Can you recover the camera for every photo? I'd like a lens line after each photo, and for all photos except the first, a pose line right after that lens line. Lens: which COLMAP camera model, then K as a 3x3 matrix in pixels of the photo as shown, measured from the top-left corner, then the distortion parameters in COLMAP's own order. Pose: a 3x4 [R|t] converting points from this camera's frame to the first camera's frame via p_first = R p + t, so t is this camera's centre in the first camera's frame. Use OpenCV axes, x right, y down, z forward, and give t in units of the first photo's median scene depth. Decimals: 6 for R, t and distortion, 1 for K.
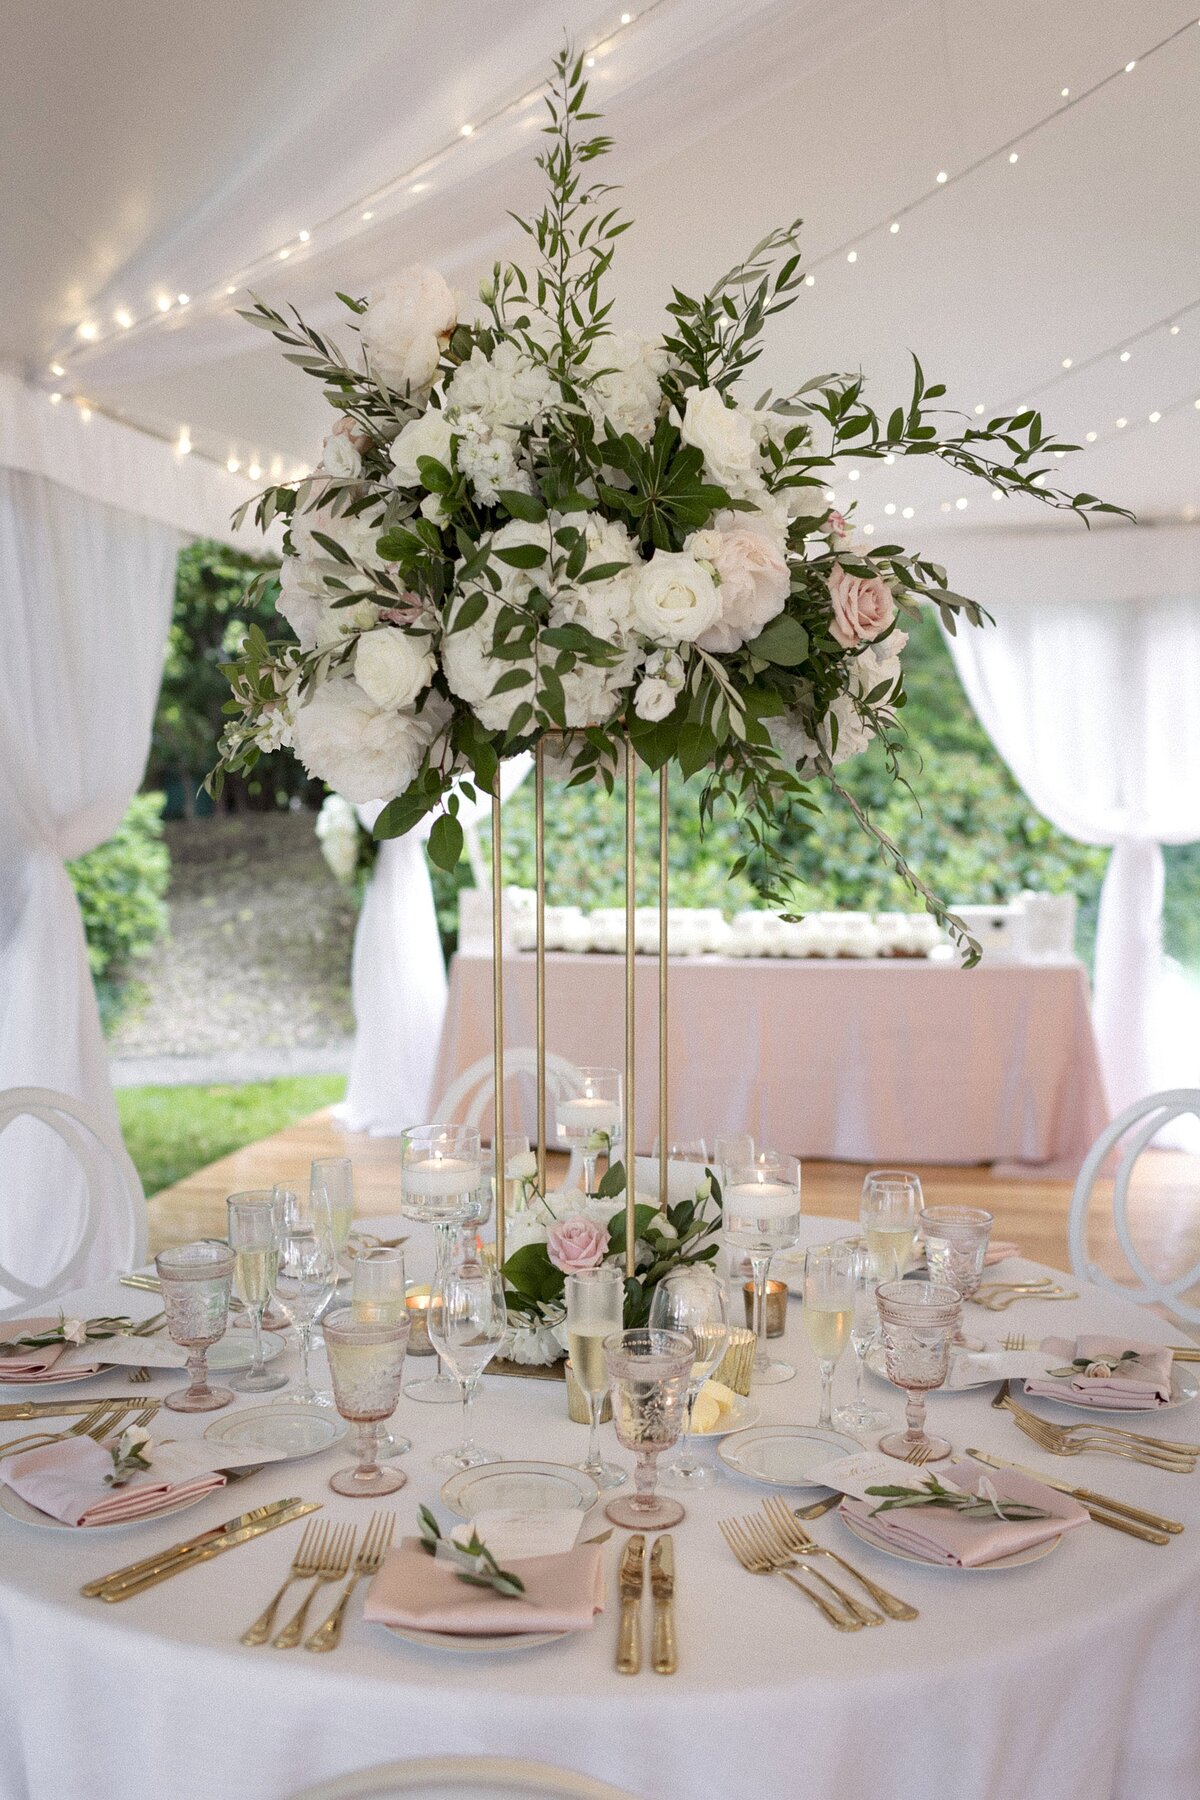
lens RADIAL K [[1830.6, 0, 600.6], [0, 1830.6, 903.4], [0, 0, 1]] dist [0.011044, 0.000000]
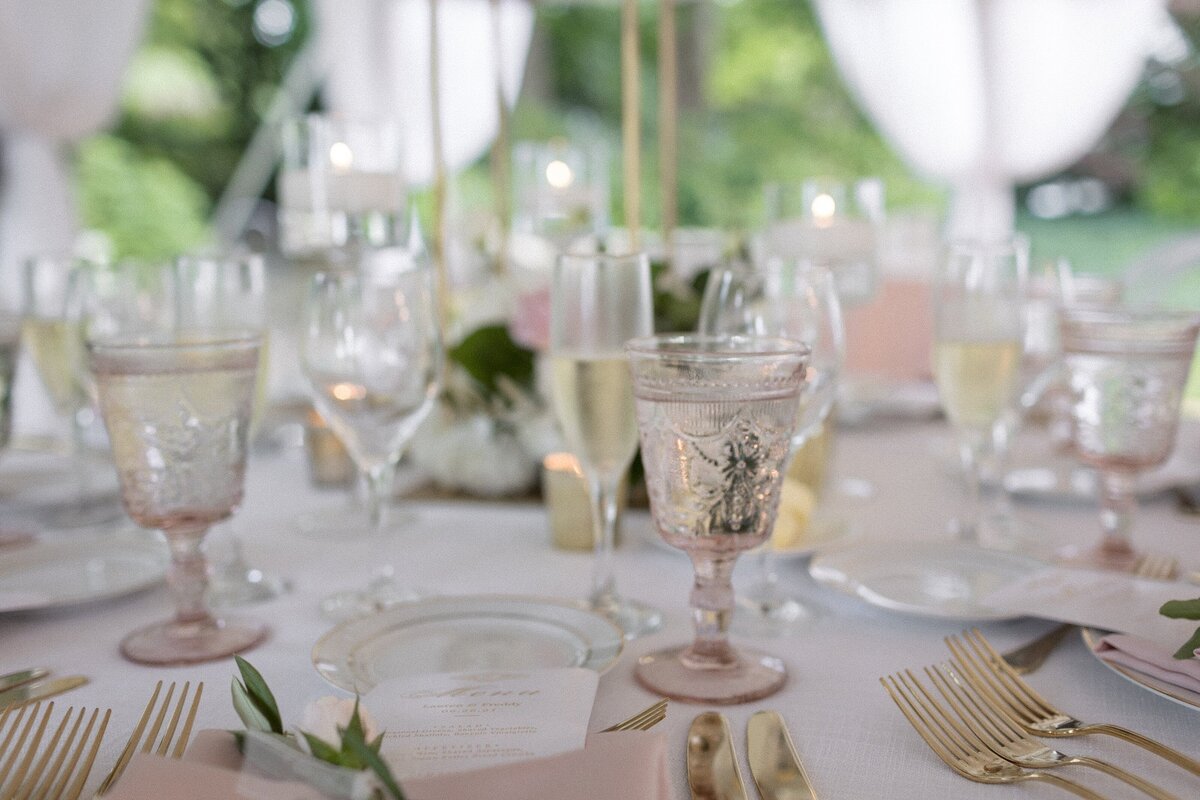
lens RADIAL K [[1220.4, 0, 599.4], [0, 1220.4, 398.2], [0, 0, 1]] dist [0.011044, 0.000000]
pose [[0.998616, -0.027593, 0.044773, -0.021865], [0.025047, 0.998090, 0.056467, 0.235891], [-0.046245, -0.055268, 0.997400, 0.664354]]
